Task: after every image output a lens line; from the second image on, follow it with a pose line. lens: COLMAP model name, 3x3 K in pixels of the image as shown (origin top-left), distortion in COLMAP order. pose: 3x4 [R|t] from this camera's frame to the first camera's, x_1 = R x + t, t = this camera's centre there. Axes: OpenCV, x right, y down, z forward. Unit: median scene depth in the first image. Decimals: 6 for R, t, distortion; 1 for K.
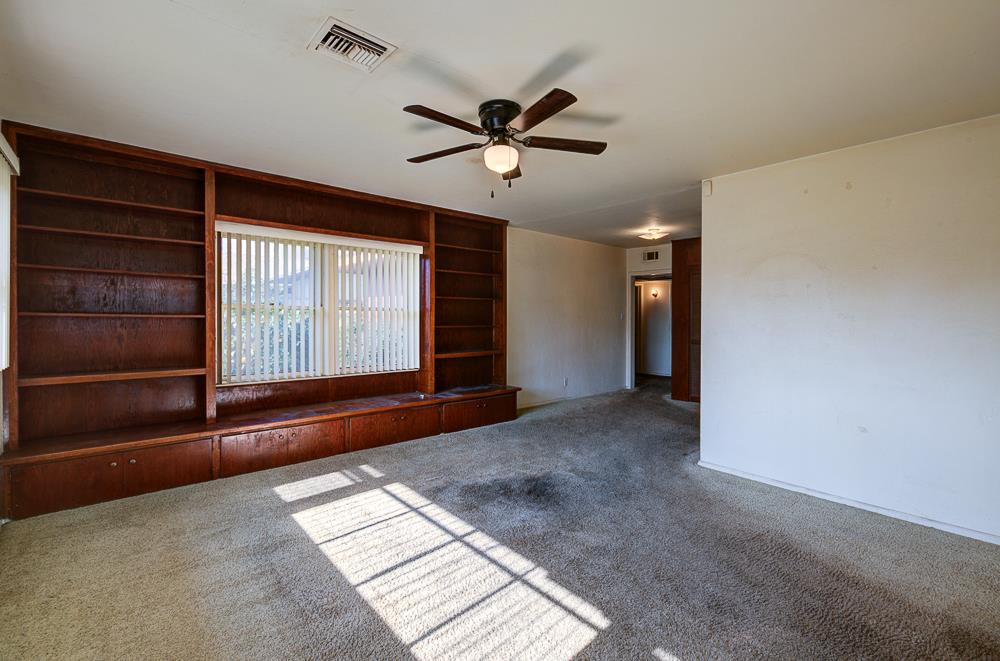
lens RADIAL K [[440.7, 0, 508.5], [0, 440.7, 318.3], [0, 0, 1]] dist [-0.001069, -0.000212]
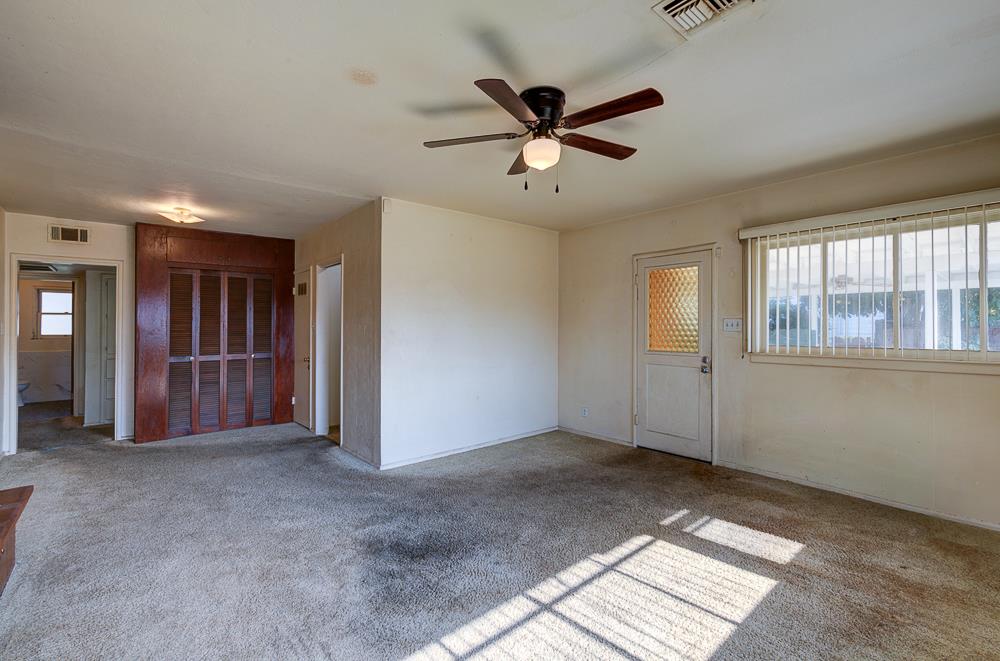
lens RADIAL K [[440.7, 0, 508.5], [0, 440.7, 318.3], [0, 0, 1]] dist [-0.001069, -0.000212]
pose [[0.015116, 0.003110, 0.999881, -0.886941], [0.015743, 0.999870, -0.003348, -0.019738], [-0.999762, 0.015792, 0.015065, 1.019398]]
